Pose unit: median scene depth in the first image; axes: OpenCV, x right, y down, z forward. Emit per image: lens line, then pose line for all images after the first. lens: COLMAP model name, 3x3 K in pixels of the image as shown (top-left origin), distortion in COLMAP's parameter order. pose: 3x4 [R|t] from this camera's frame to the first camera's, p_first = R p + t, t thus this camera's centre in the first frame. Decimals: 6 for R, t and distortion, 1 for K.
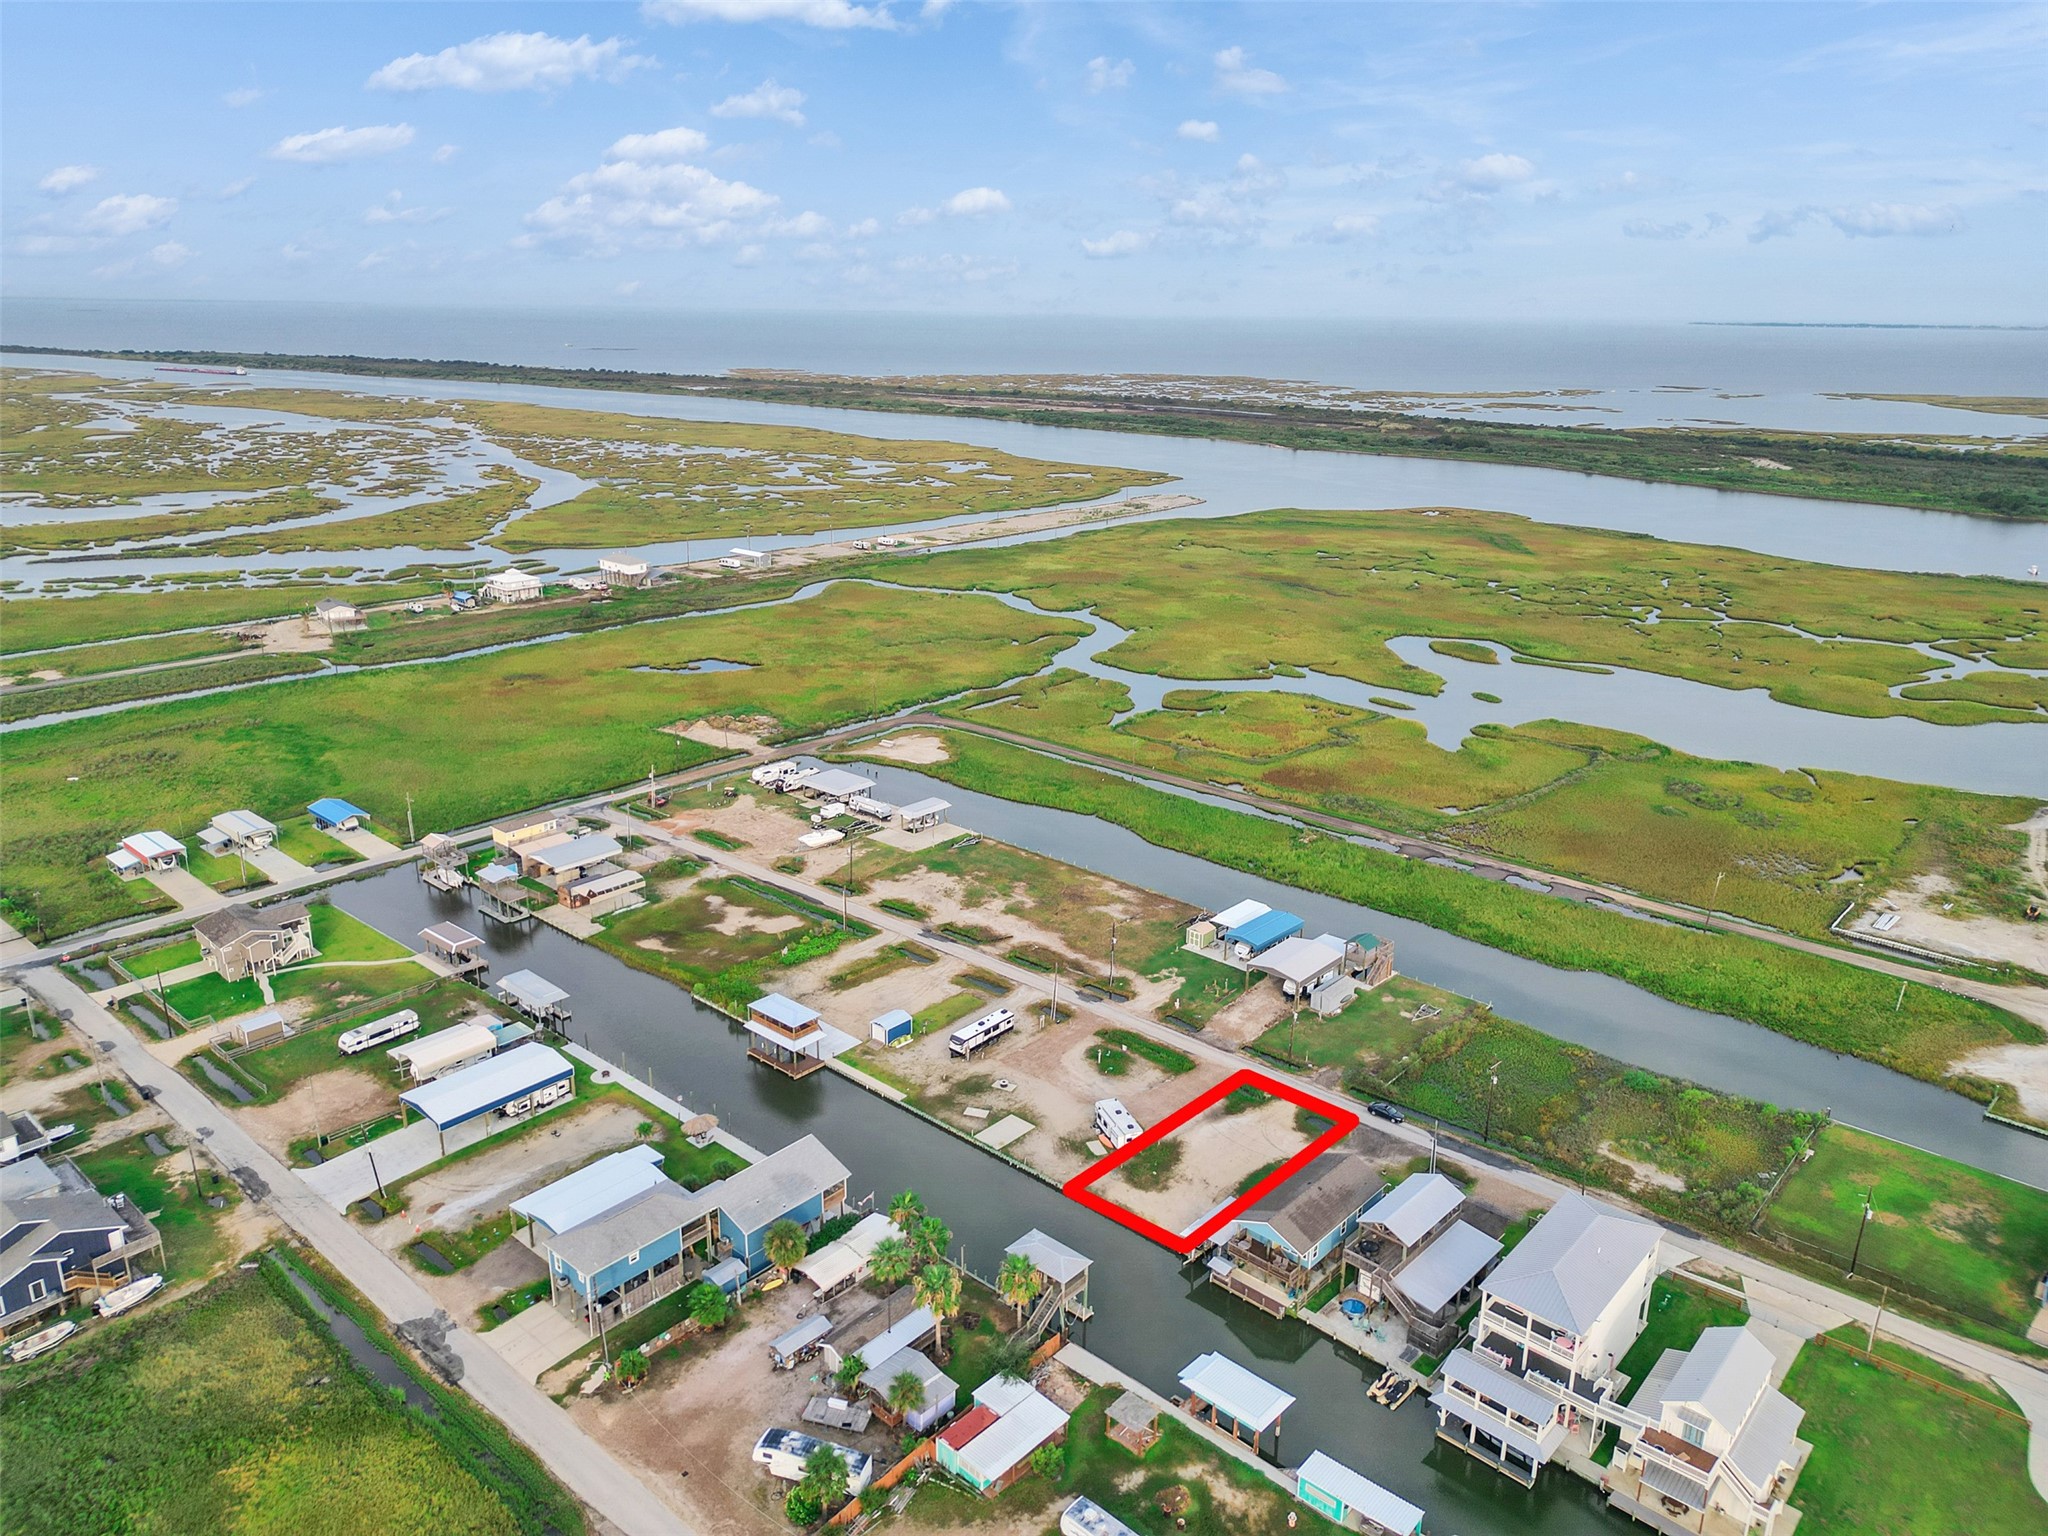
lens RADIAL K [[1423.6, 0, 1018.8], [0, 1423.6, 775.9], [0, 0, 1]] dist [0.086241, -0.090438]
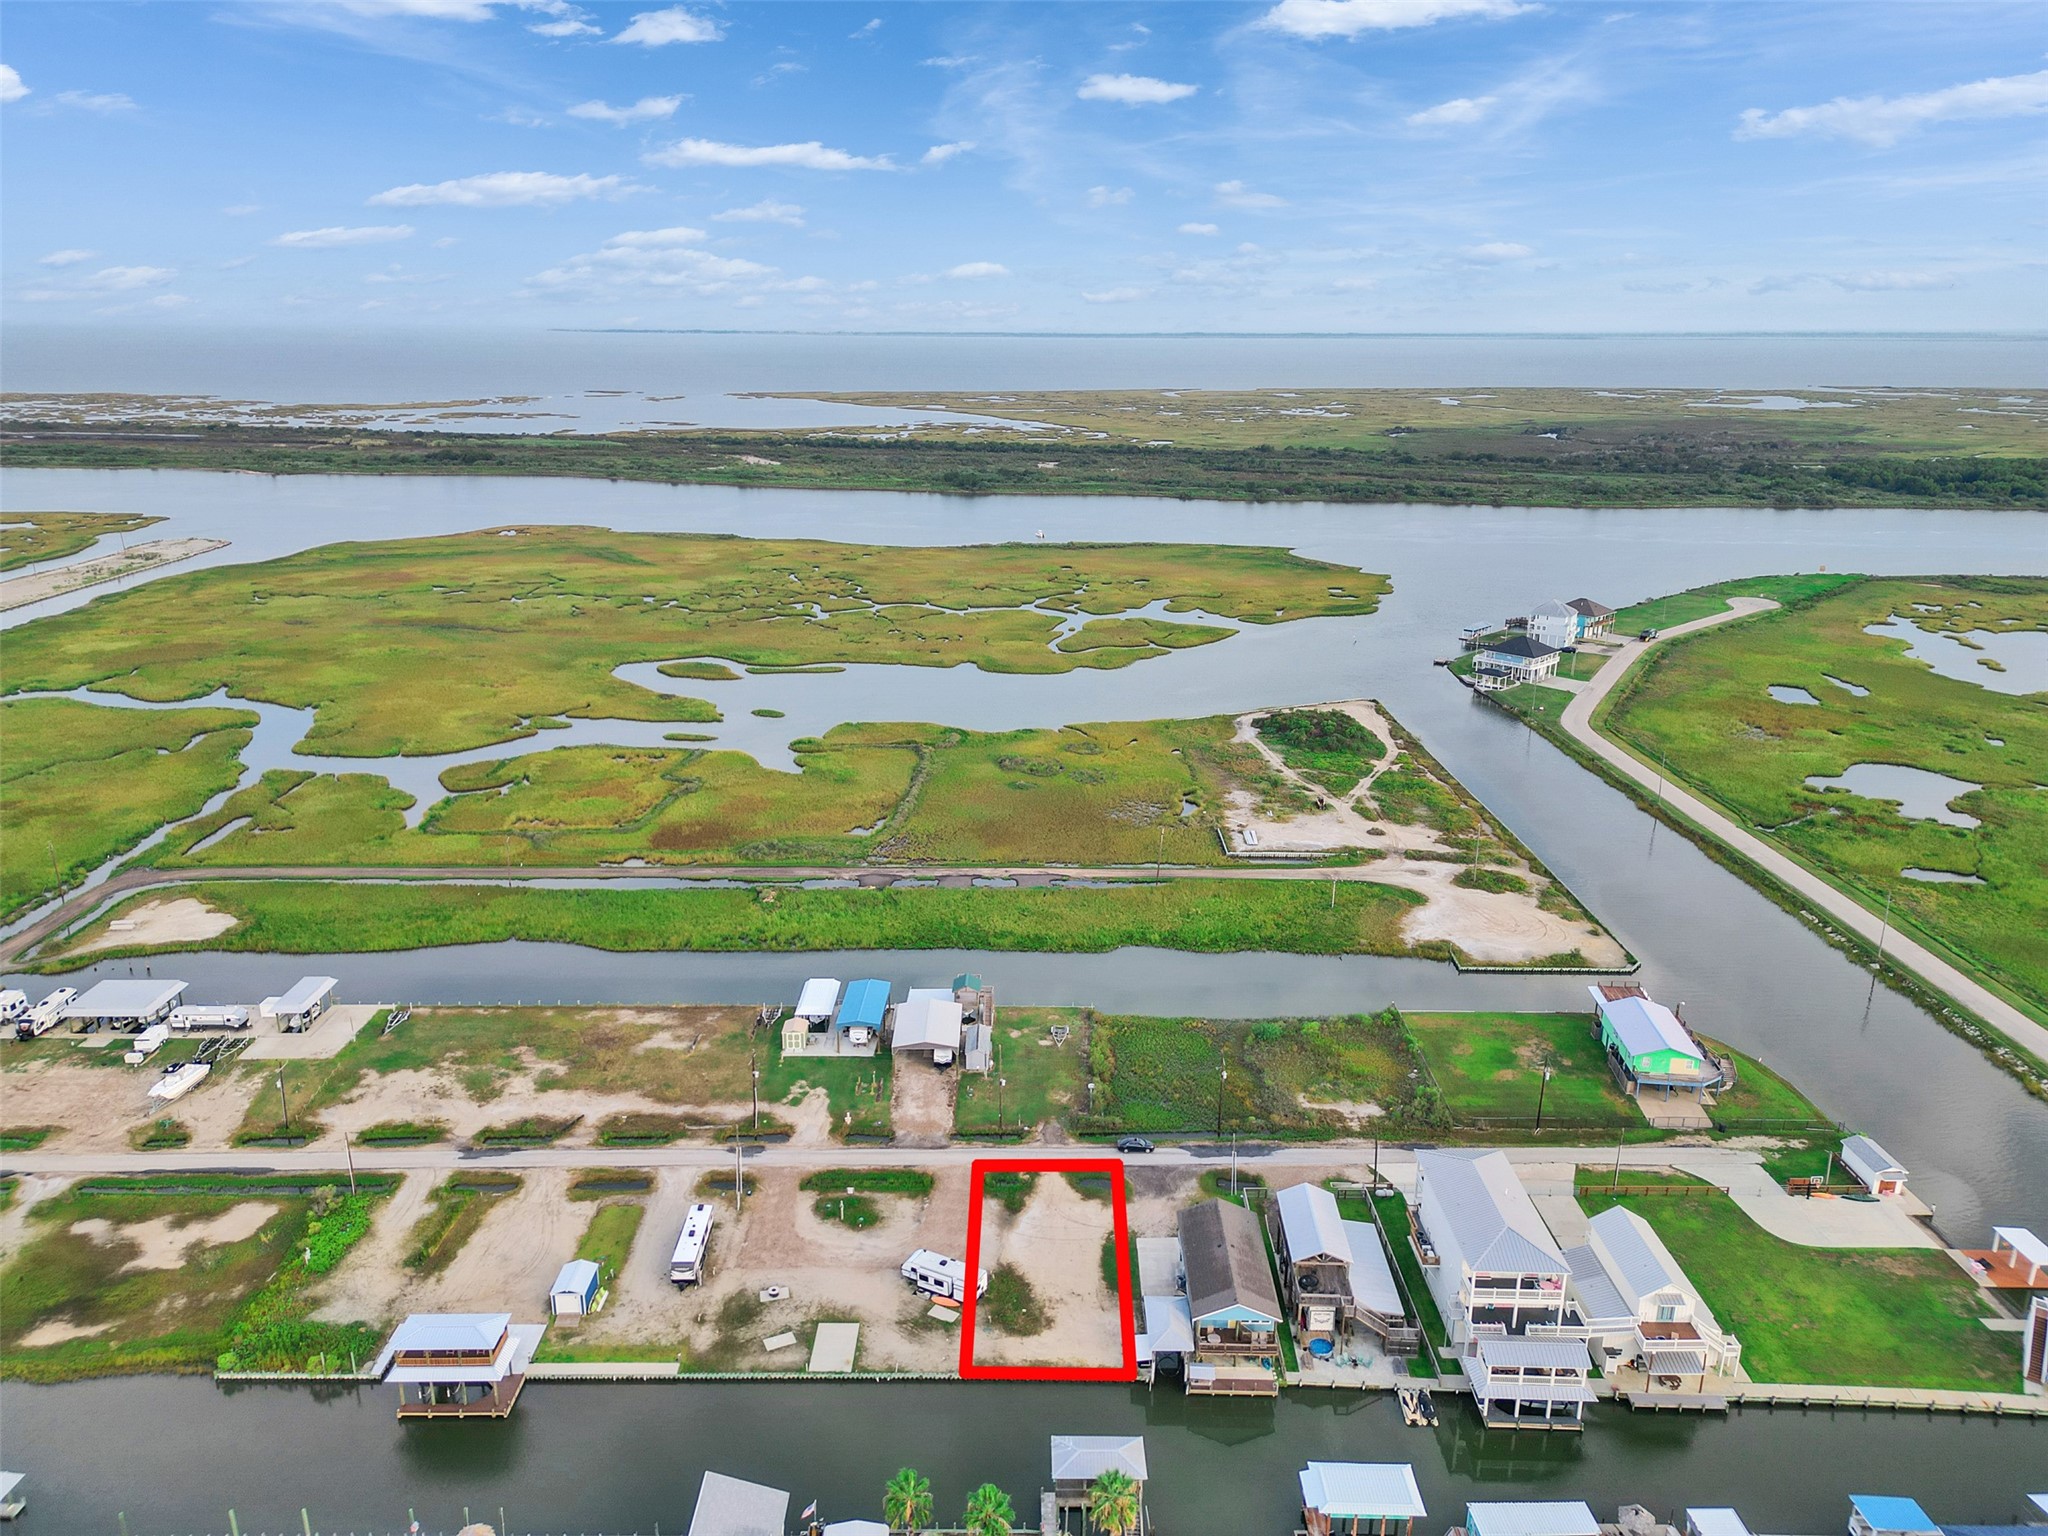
lens RADIAL K [[1428.9, 0, 1024.0], [0, 1428.9, 768.0], [0, 0, 1]] dist [0.089338, -0.104824]
pose [[0.746950, -0.204432, 0.632671, -0.286535], [0.210503, 0.975320, 0.066624, -0.075957], [-0.630677, 0.083415, 0.771549, 0.212319]]
